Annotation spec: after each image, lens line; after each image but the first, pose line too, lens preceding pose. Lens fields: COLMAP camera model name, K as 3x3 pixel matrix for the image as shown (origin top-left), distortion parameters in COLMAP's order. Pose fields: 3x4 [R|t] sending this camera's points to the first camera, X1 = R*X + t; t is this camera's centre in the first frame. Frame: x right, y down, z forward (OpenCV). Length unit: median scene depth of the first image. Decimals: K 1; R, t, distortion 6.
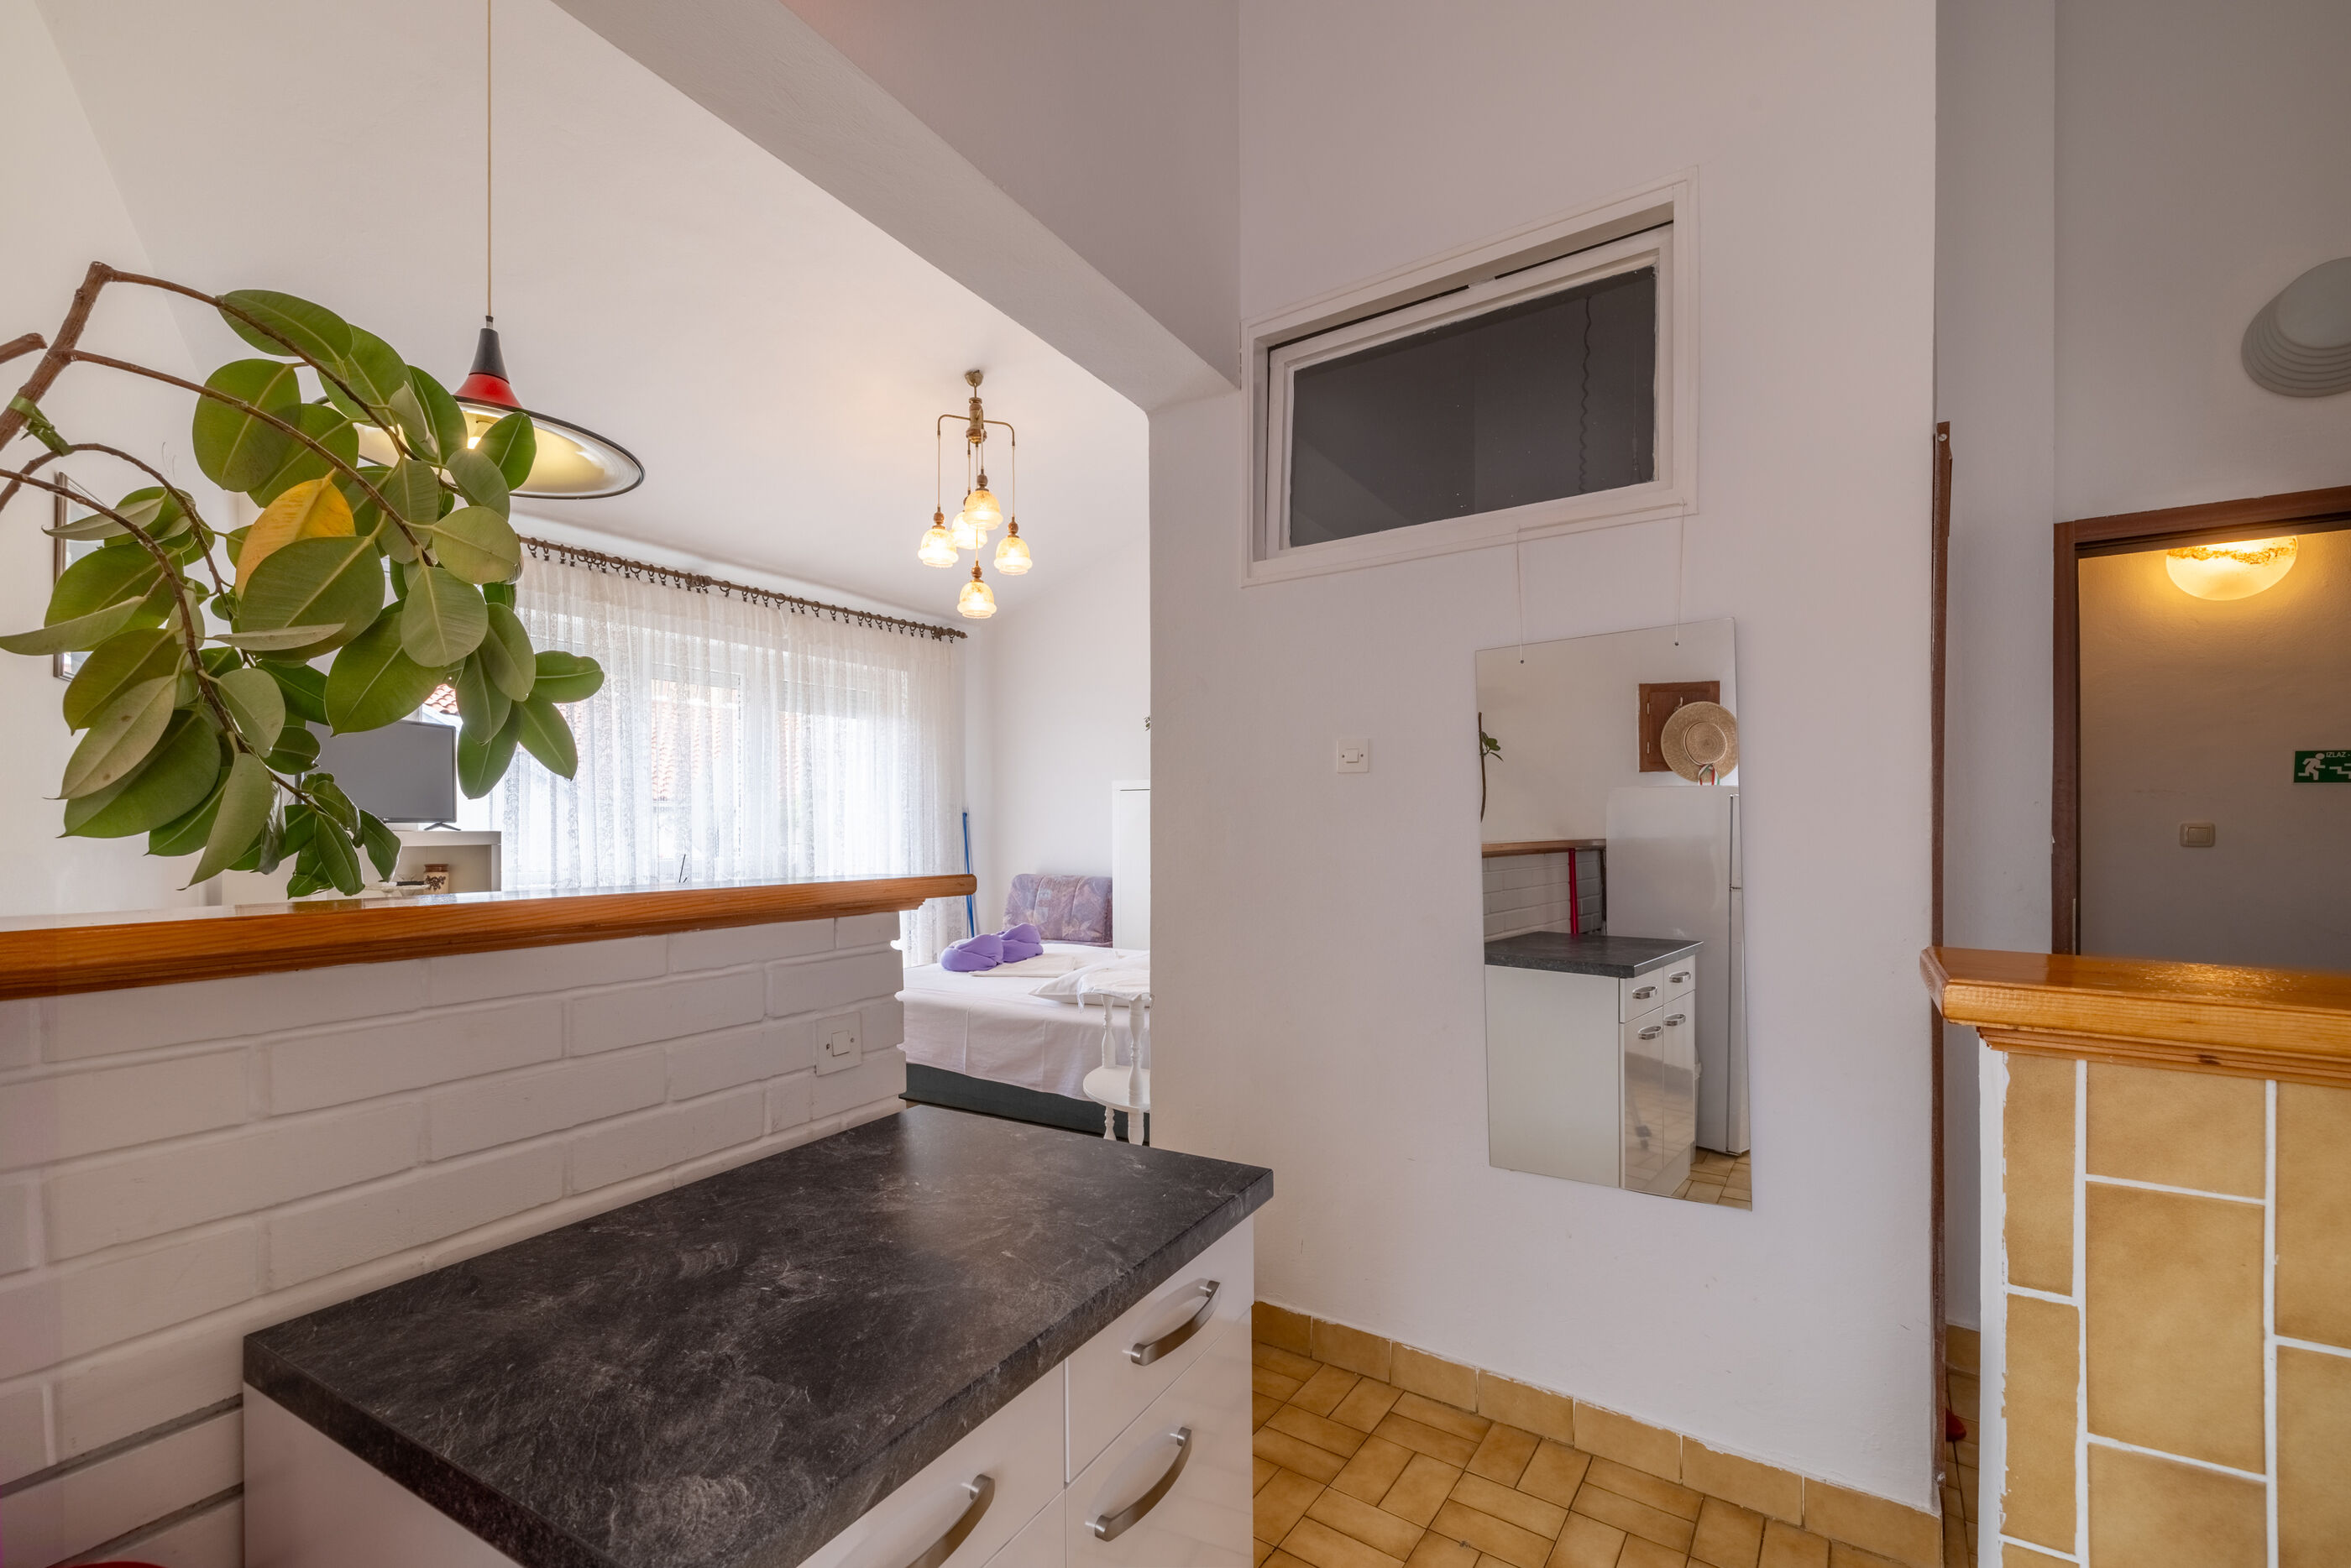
lens RADIAL K [[1016.8, 0, 1178.2], [0, 1016.8, 829.8], [0, 0, 1]] dist [0.002990, 0.000905]
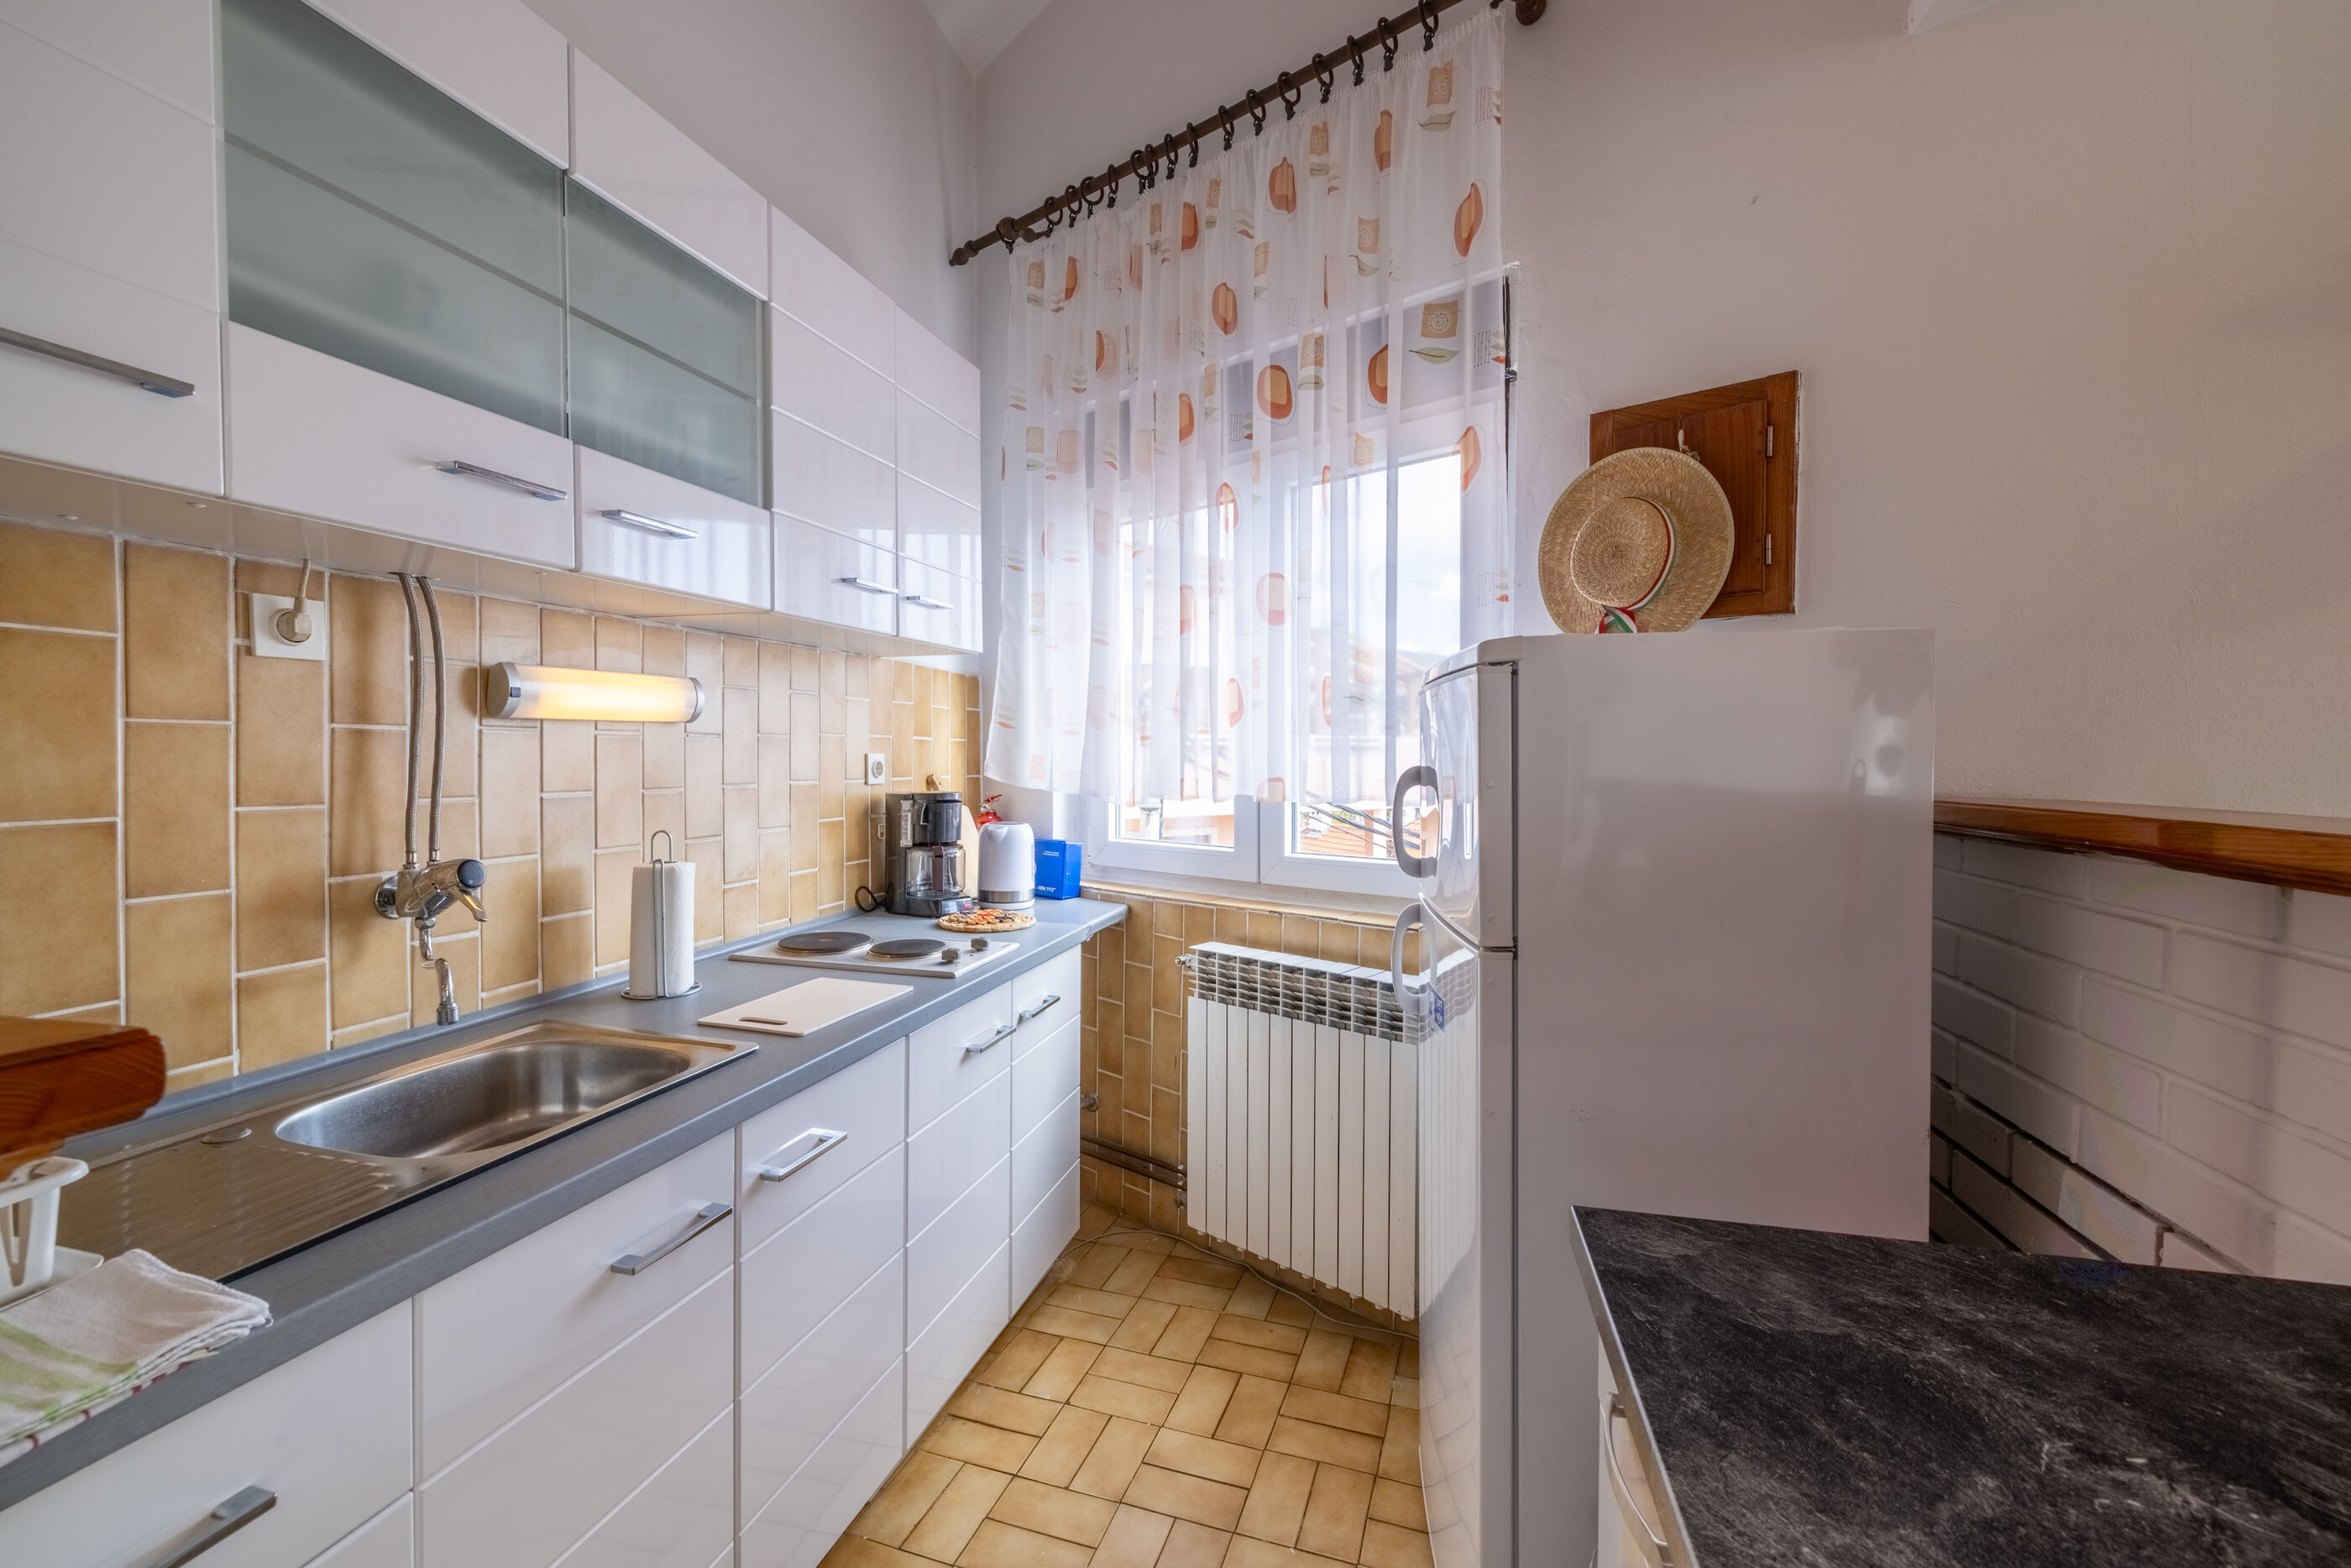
lens RADIAL K [[1016.8, 0, 1183.7], [0, 1016.8, 771.8], [0, 0, 1]] dist [0.002990, 0.000905]
pose [[-0.959090, 0.001877, -0.283095, 0.065796], [-0.005137, 0.999698, 0.024032, 0.001743], [0.283055, 0.024503, -0.958791, 0.273065]]
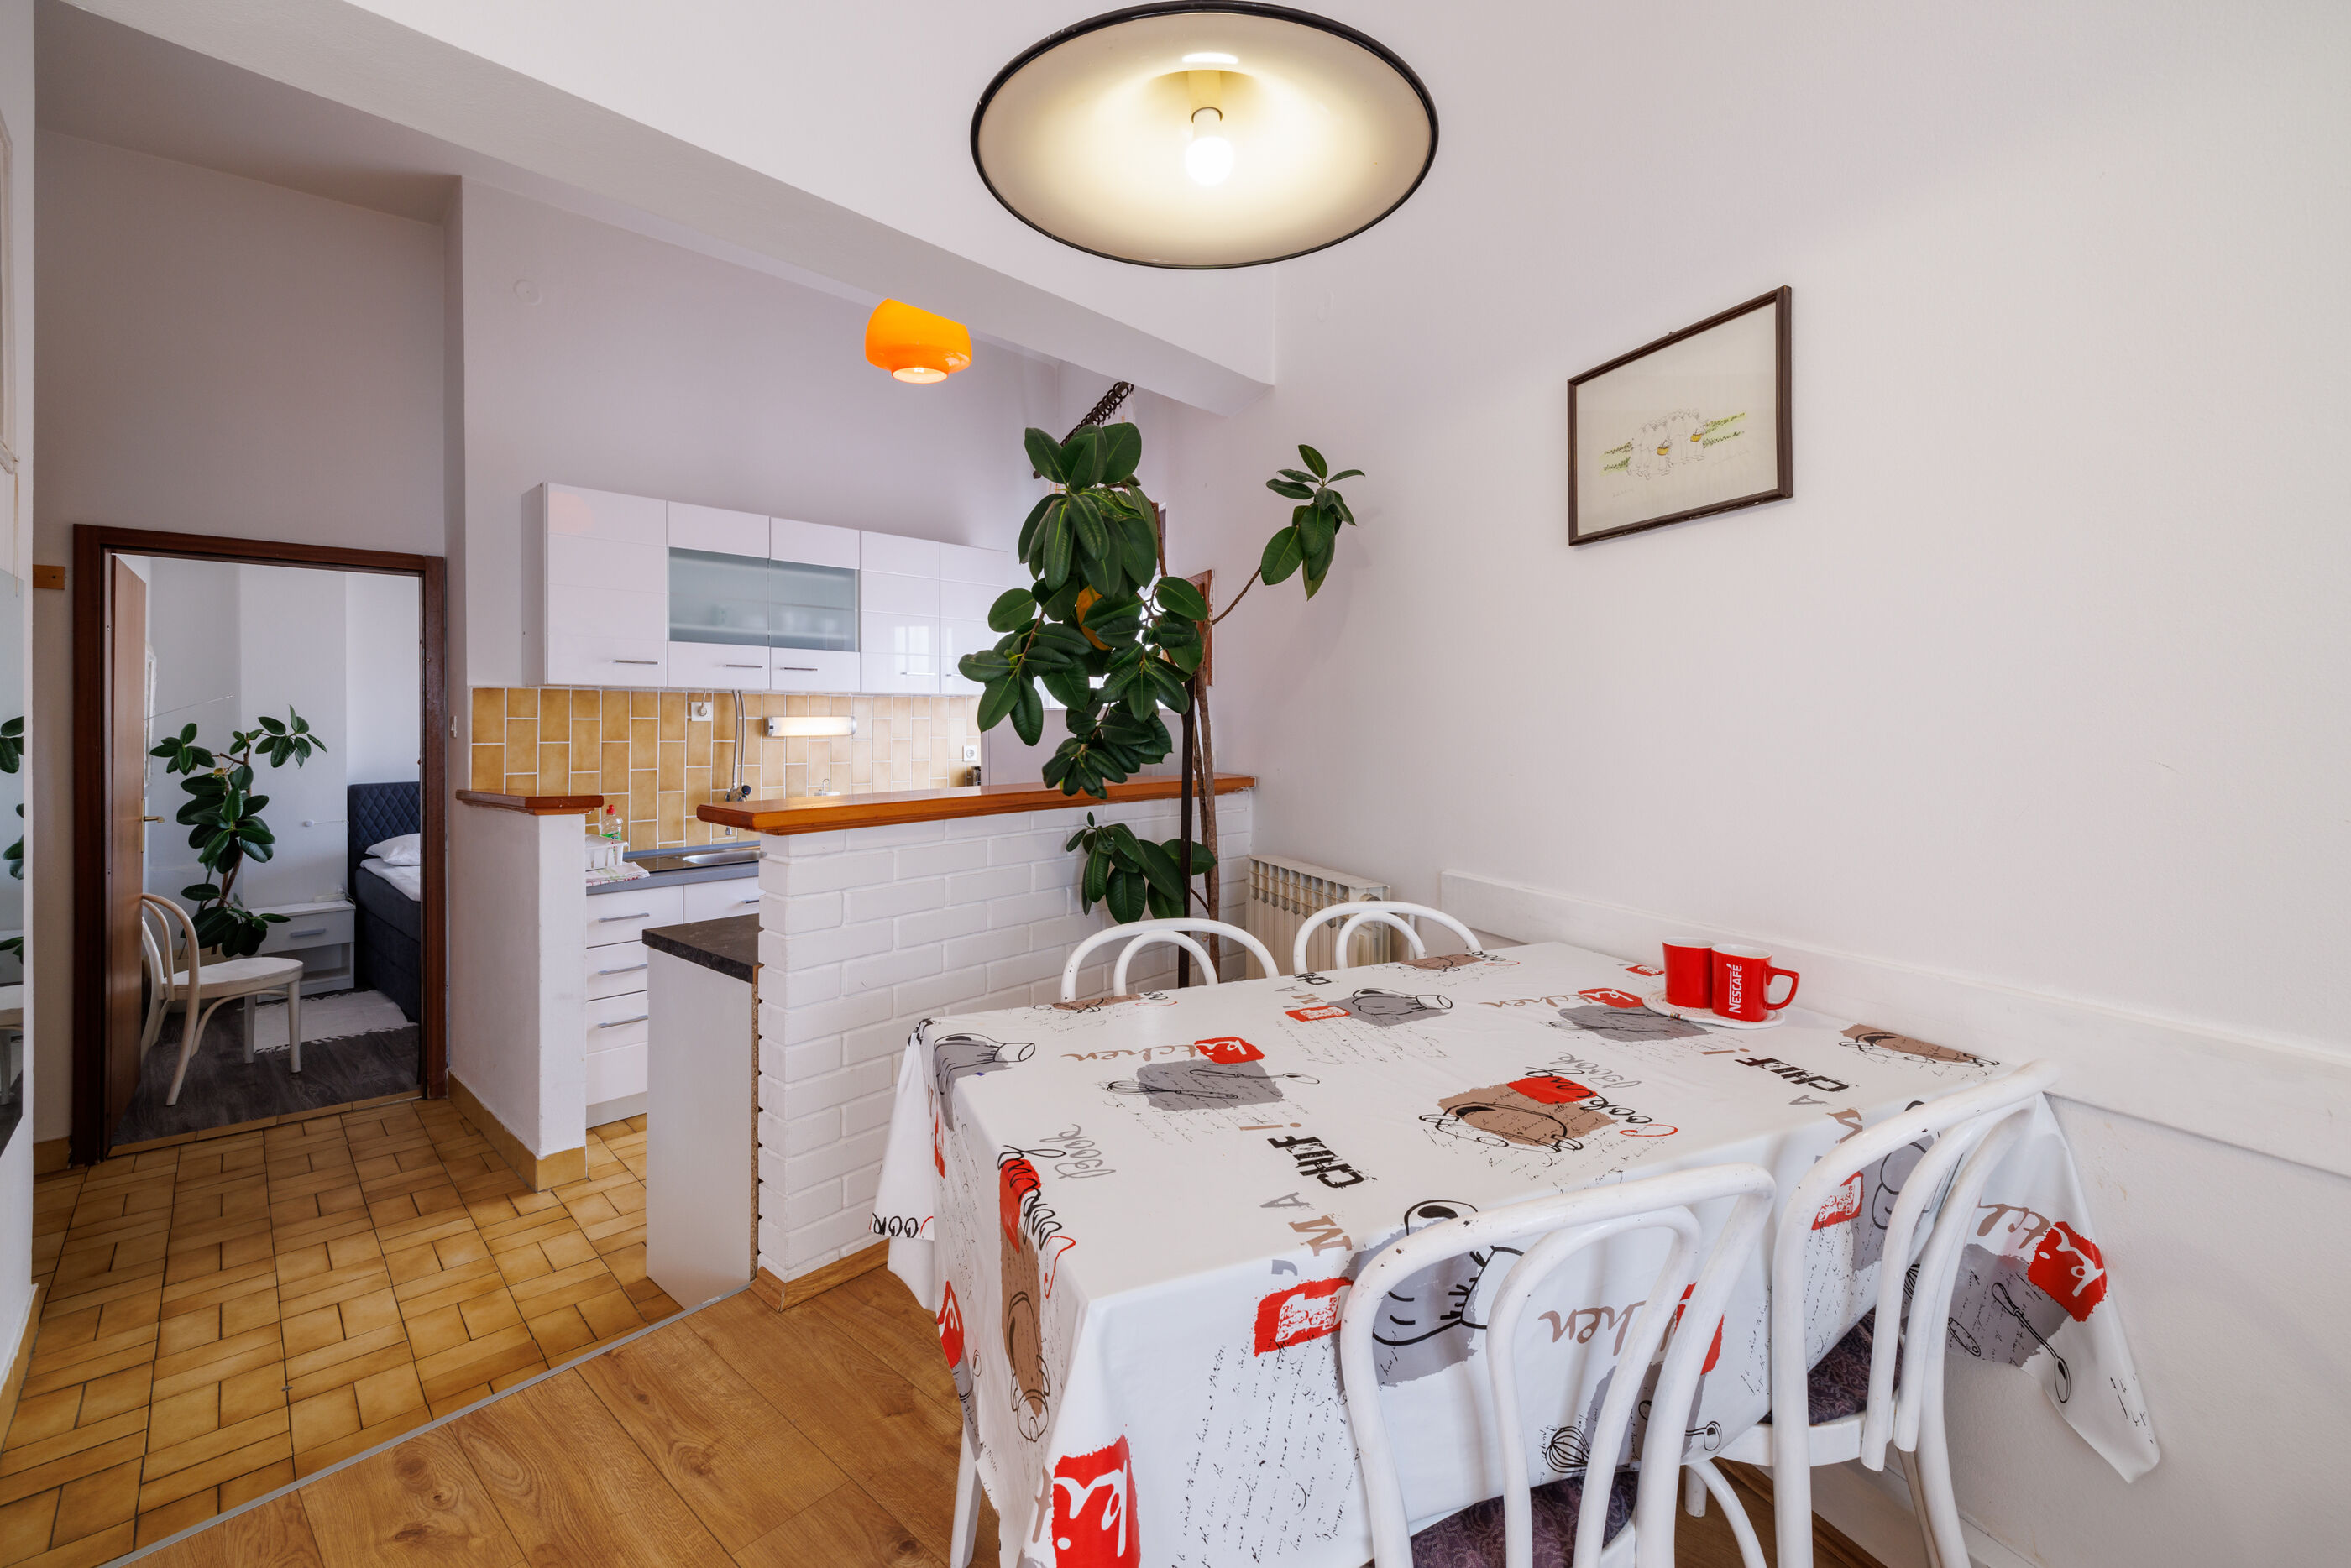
lens RADIAL K [[1016.8, 0, 1164.3], [0, 1016.8, 717.9], [0, 0, 1]] dist [0.002990, 0.000905]
pose [[-0.978003, 0.006589, 0.208485, -0.340938], [0.006349, 0.999978, -0.001819, -0.018449], [-0.208493, -0.000455, -0.978024, 0.702262]]
